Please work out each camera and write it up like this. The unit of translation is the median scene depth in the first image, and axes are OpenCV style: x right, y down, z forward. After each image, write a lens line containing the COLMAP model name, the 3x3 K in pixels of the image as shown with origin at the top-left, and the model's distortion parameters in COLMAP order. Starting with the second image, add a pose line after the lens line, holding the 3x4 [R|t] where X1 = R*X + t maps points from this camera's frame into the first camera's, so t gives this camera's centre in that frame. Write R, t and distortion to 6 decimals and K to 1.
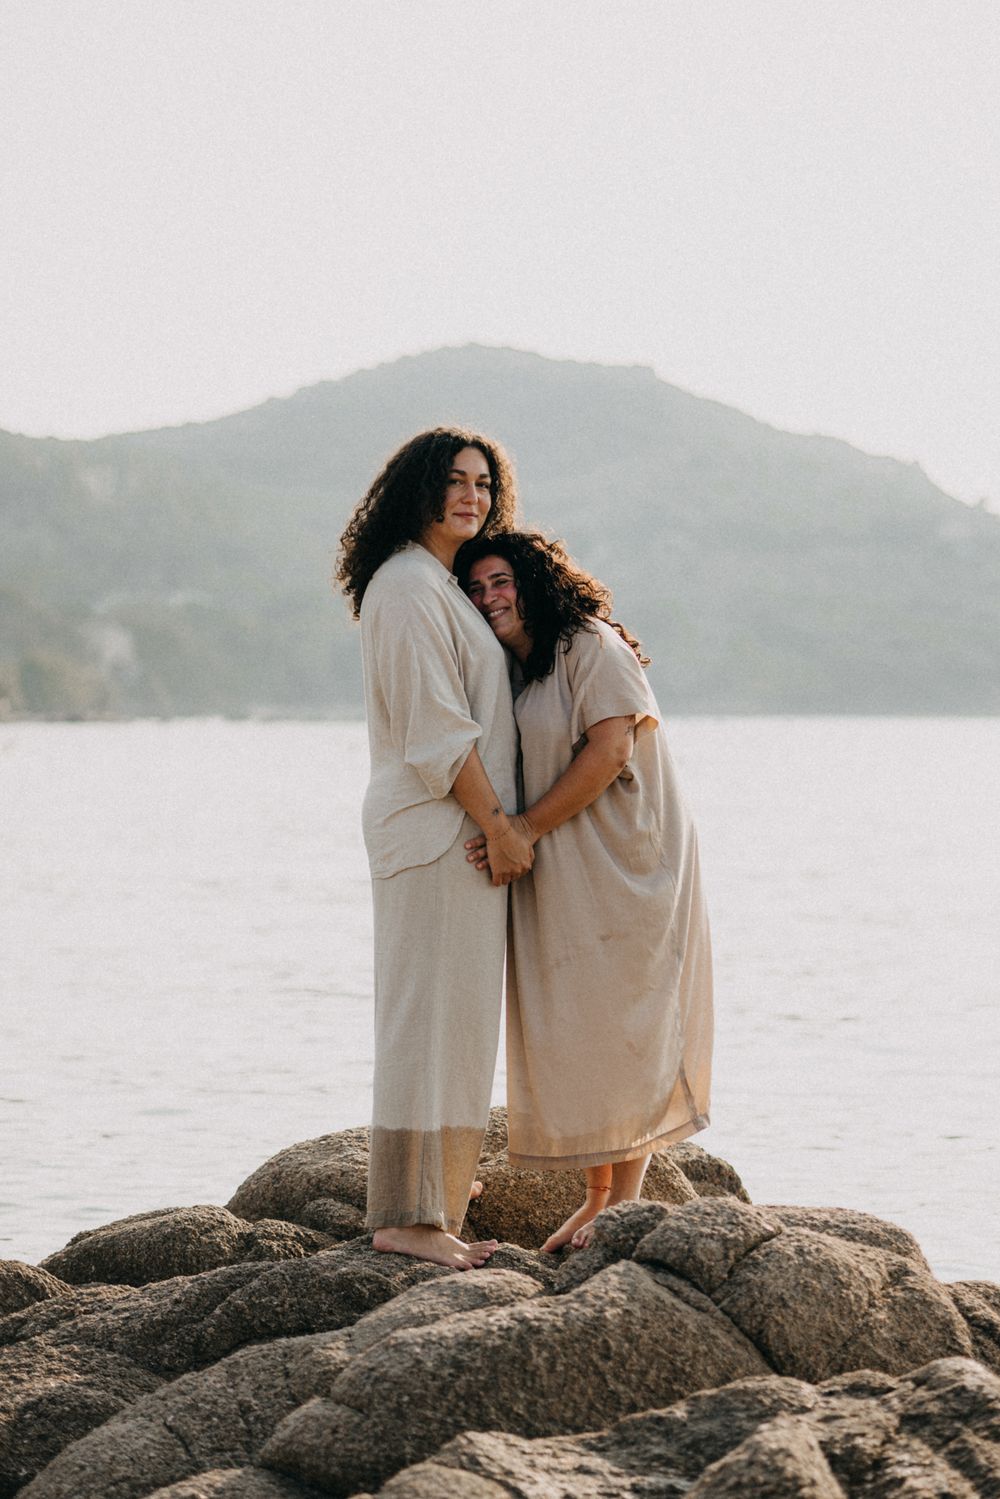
lens RADIAL K [[4017.9, 0, 477.3], [0, 4017.9, 747.4], [0, 0, 1]] dist [0.035106, -0.153467]
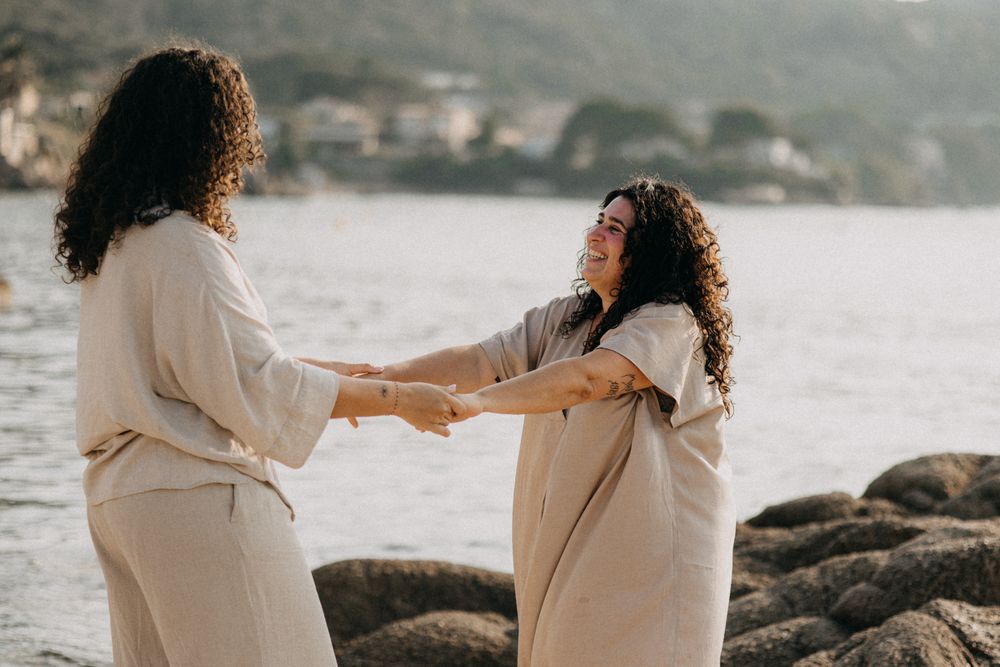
lens RADIAL K [[3001.9, 0, 557.9], [0, 3001.9, 334.4], [0, 0, 1]] dist [0.077842, -0.594103]
pose [[0.976053, 0.036969, -0.214367, 0.109510], [-0.029368, 0.998826, 0.038535, 0.005163], [0.215540, -0.031316, 0.975993, -0.324091]]
